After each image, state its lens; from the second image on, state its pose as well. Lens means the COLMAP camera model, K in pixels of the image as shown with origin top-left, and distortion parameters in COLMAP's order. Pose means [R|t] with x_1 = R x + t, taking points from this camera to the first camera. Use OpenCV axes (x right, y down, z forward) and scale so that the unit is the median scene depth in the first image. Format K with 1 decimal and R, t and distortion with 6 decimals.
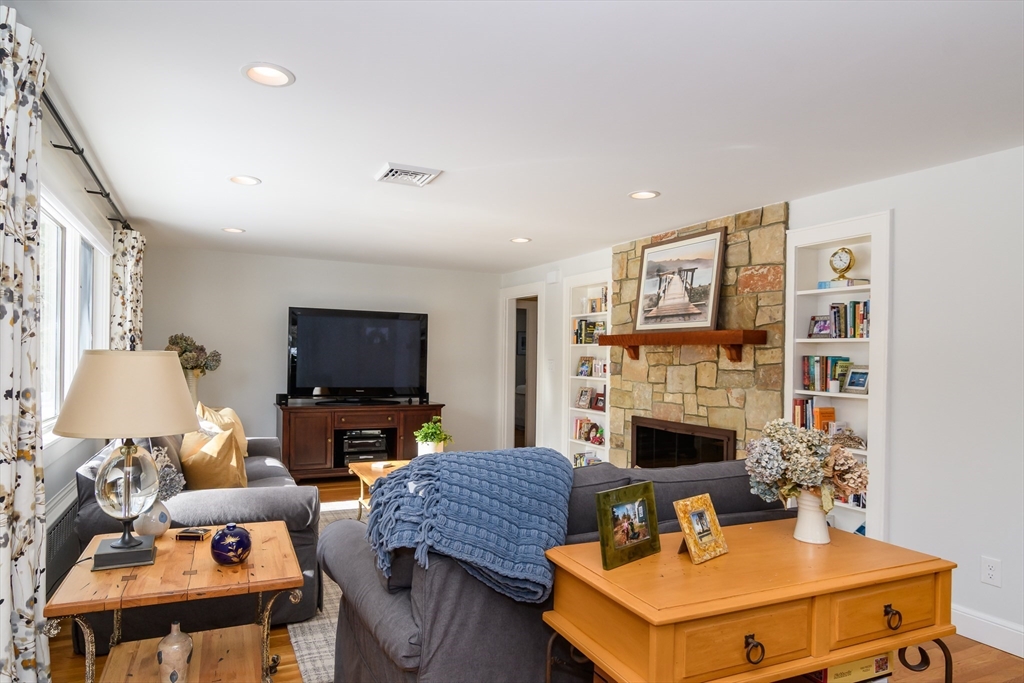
lens RADIAL K [[600.6, 0, 521.7], [0, 600.6, 362.4], [0, 0, 1]] dist [-0.006210, -0.003459]
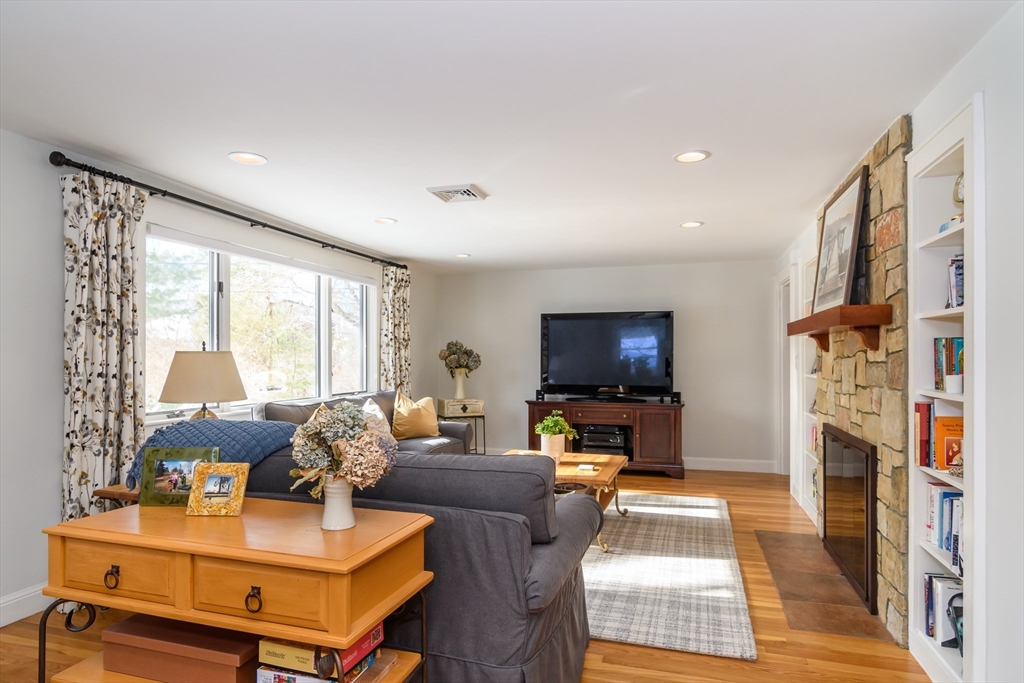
lens RADIAL K [[600.6, 0, 512.8], [0, 600.6, 347.8], [0, 0, 1]] dist [-0.006210, -0.003459]
pose [[0.740816, -0.029671, -0.671052, 0.511987], [0.009321, 0.999382, -0.033899, 0.016325], [0.671643, 0.018858, 0.740635, 0.178458]]
